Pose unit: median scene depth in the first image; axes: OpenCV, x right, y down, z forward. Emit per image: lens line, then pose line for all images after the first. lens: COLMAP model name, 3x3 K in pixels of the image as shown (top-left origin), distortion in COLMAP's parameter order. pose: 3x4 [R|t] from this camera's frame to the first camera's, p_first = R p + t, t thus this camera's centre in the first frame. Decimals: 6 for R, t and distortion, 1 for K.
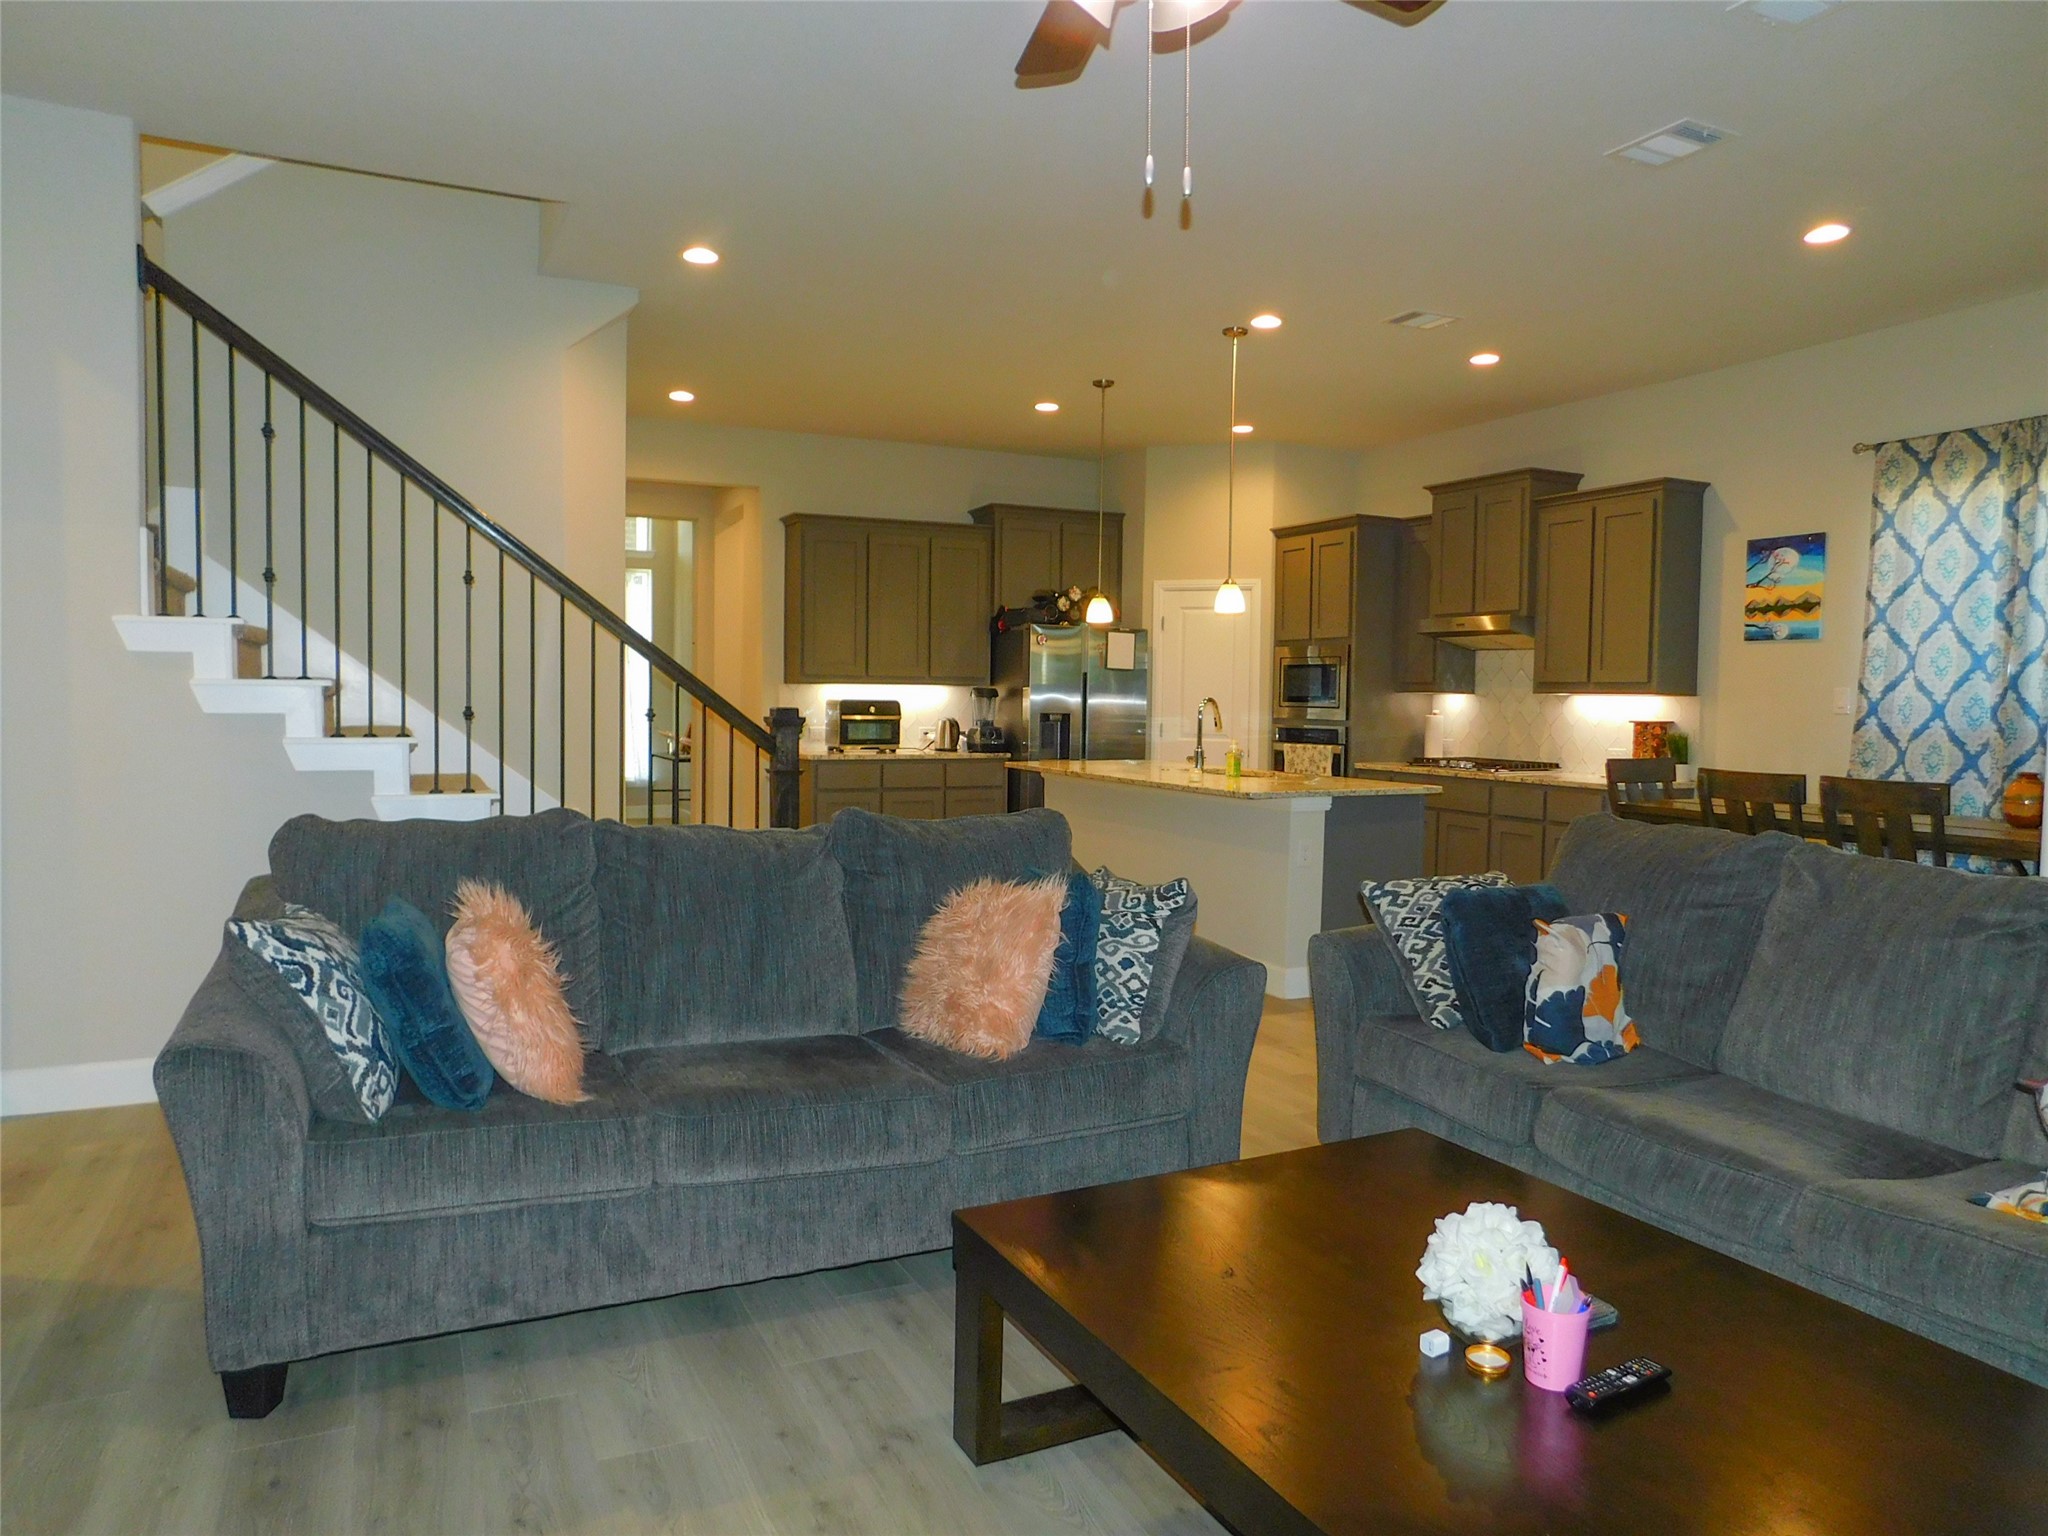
lens RADIAL K [[1383.9, 0, 1032.8], [0, 1383.9, 770.3], [0, 0, 1]] dist [-0.046567, 0.019207]
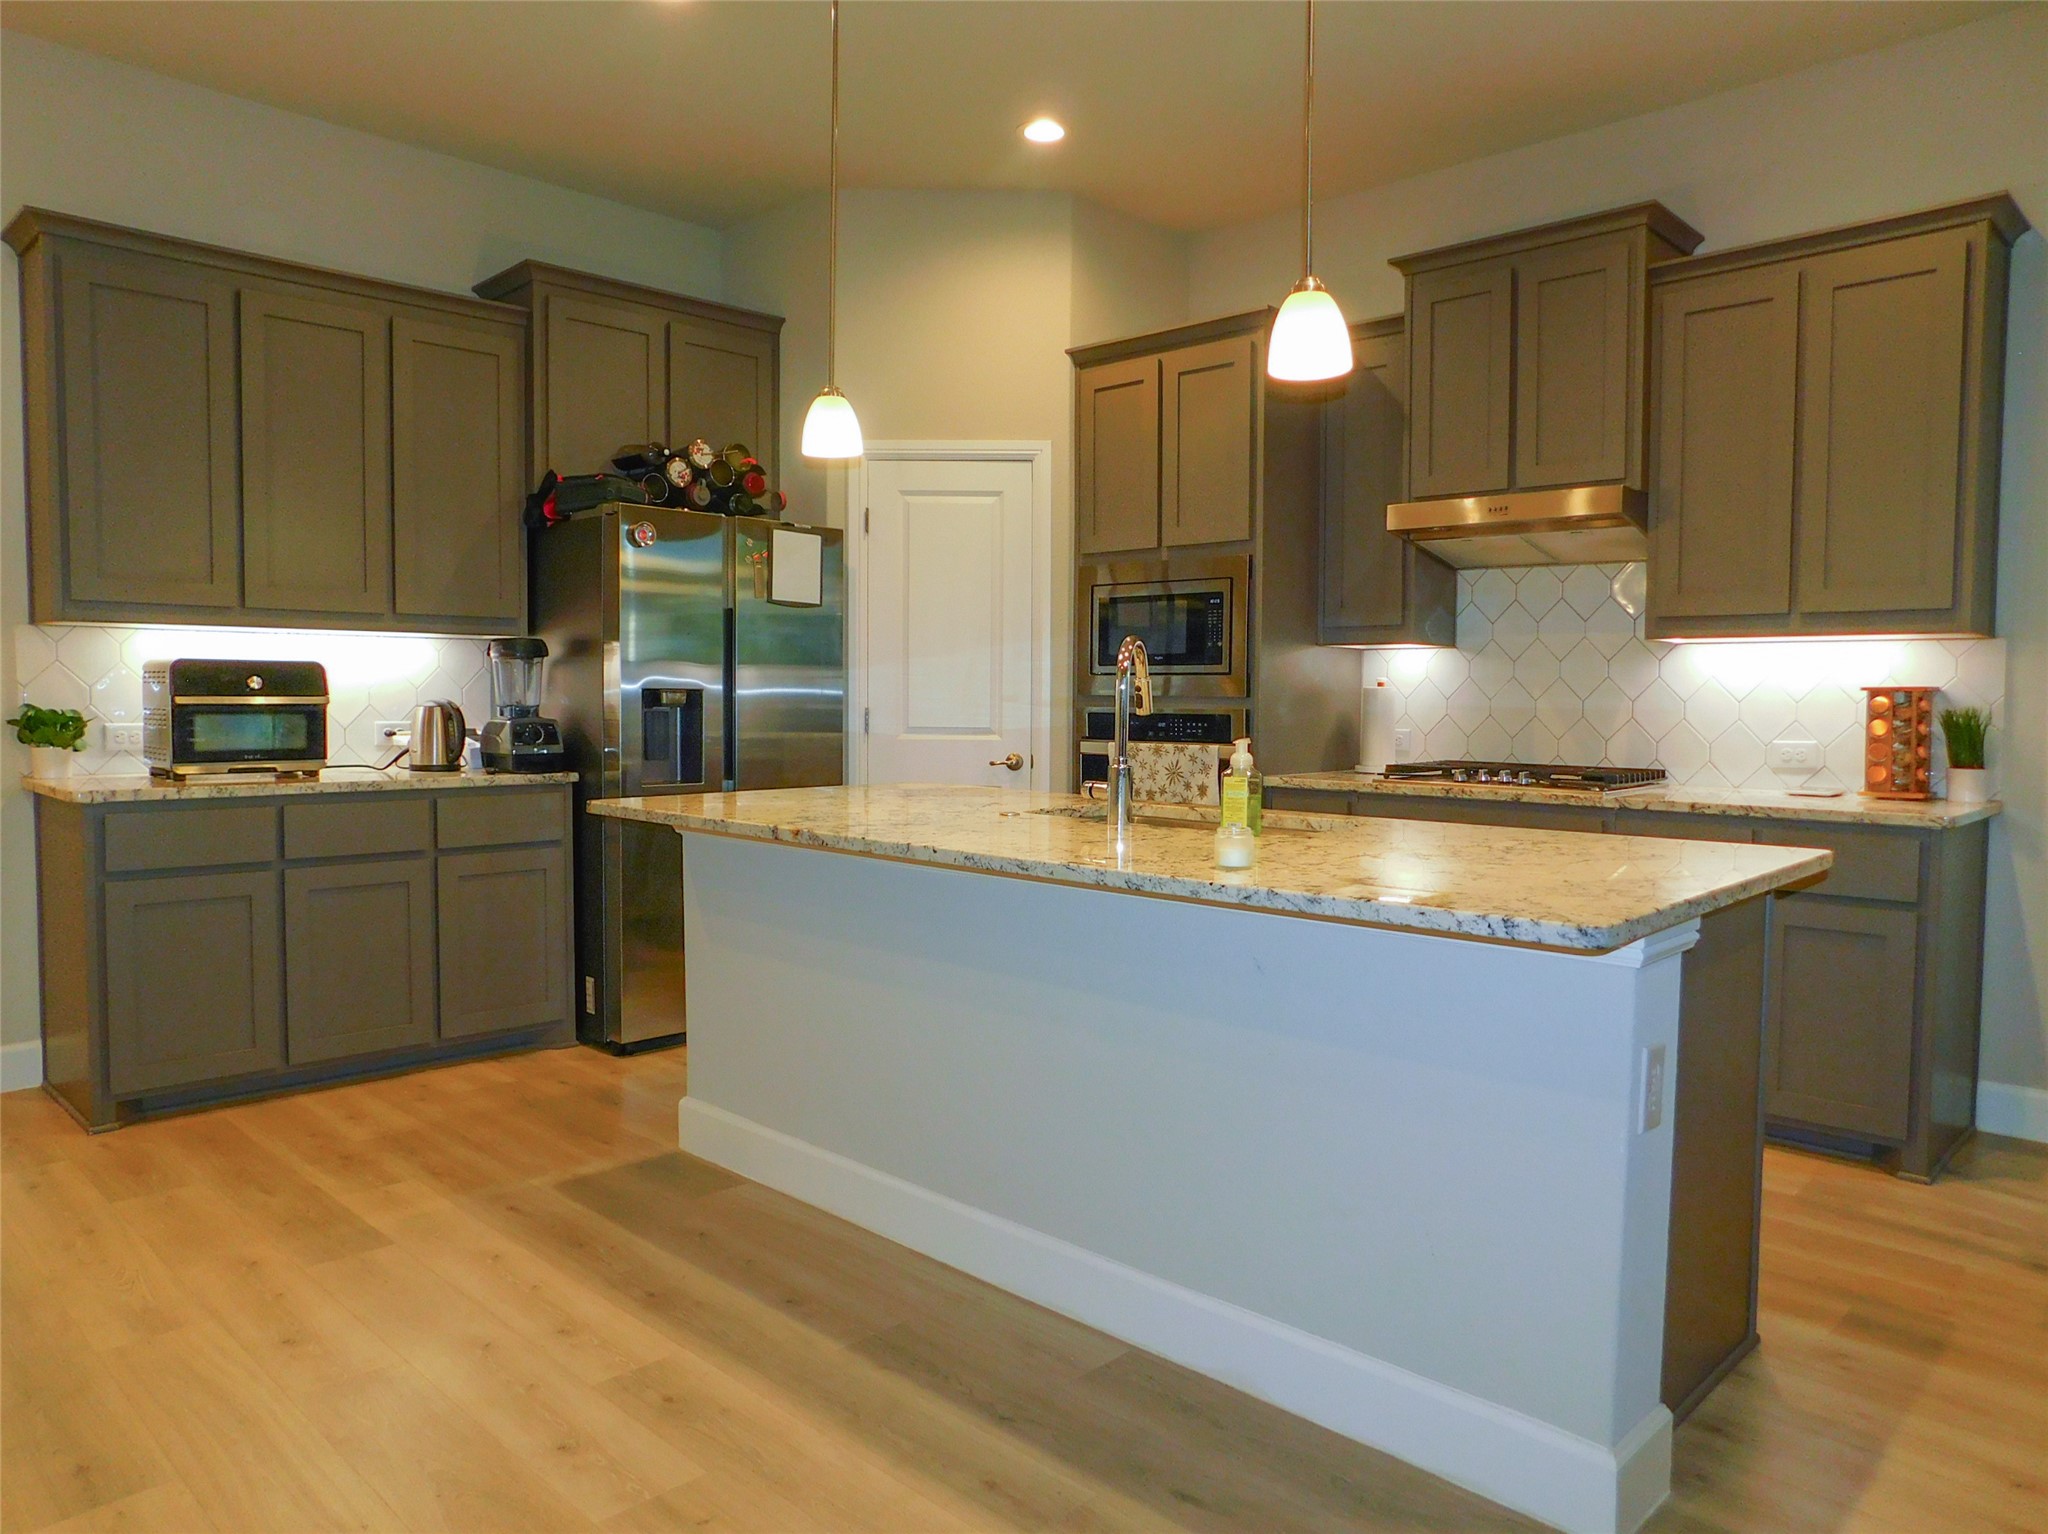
lens RADIAL K [[1383.9, 0, 1017.3], [0, 1383.9, 764.6], [0, 0, 1]] dist [-0.046567, 0.019207]
pose [[0.940068, -0.024235, 0.340125, -0.036332], [0.024899, 0.999687, 0.002412, -0.012780], [-0.340077, 0.006201, 0.940377, 0.507123]]
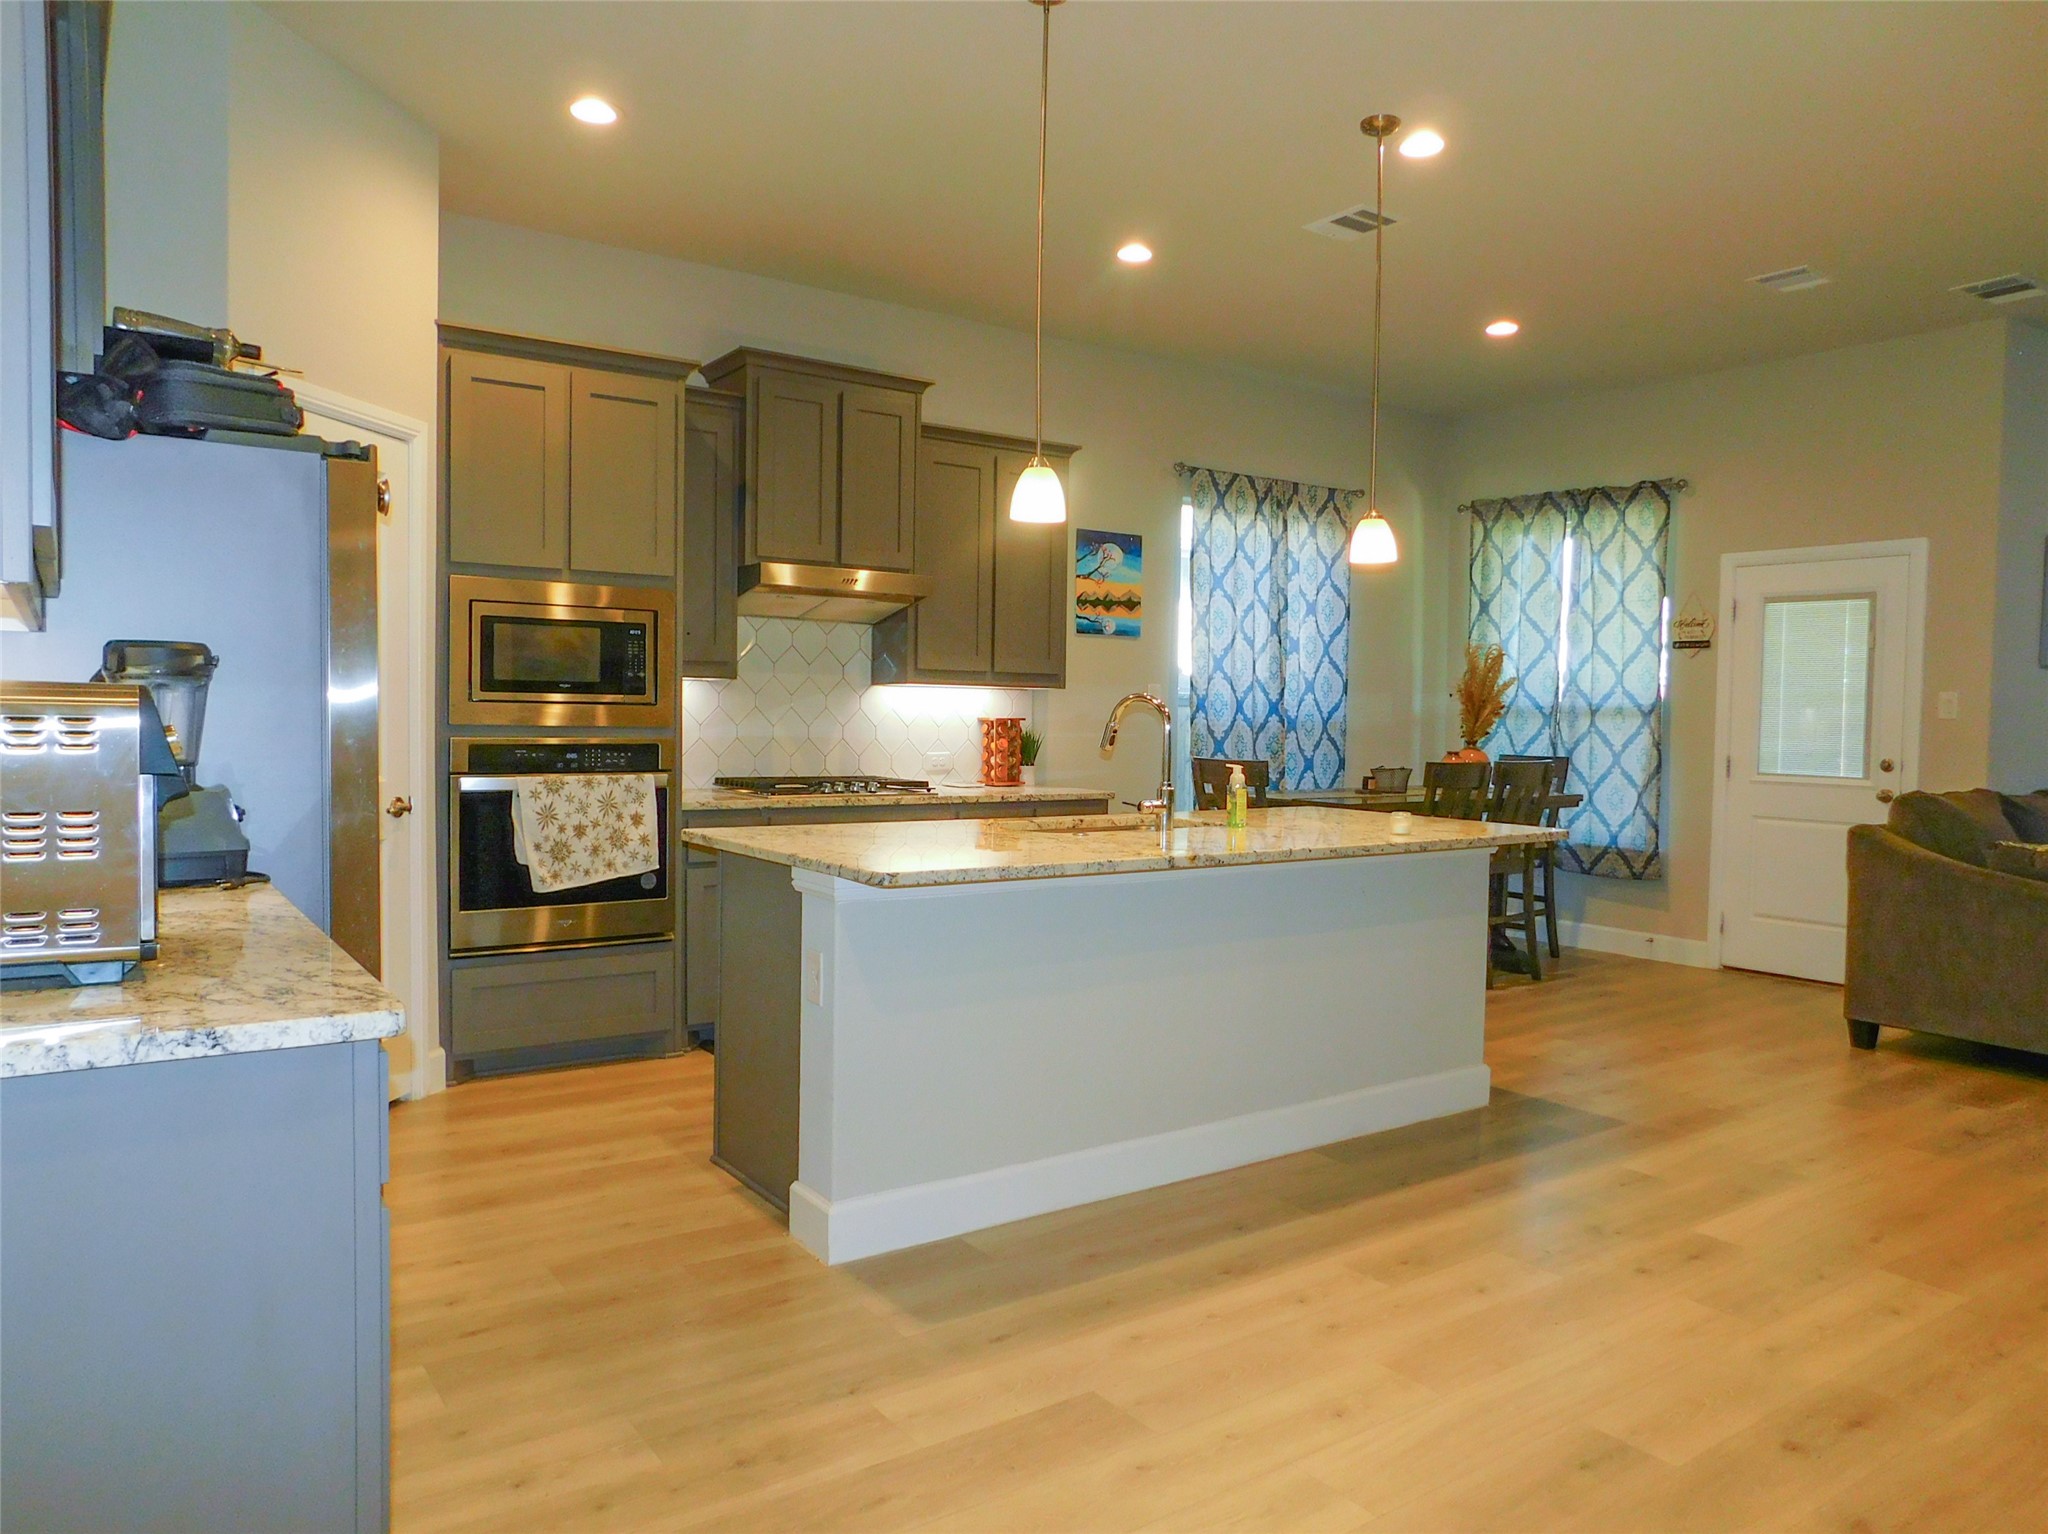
lens RADIAL K [[1383.9, 0, 1027.8], [0, 1383.9, 756.3], [0, 0, 1]] dist [-0.046567, 0.019207]
pose [[-0.173508, -0.046784, 0.983721, -0.331978], [0.036602, 0.997875, 0.053912, -0.046647], [-0.984152, 0.045360, -0.171427, 0.913805]]
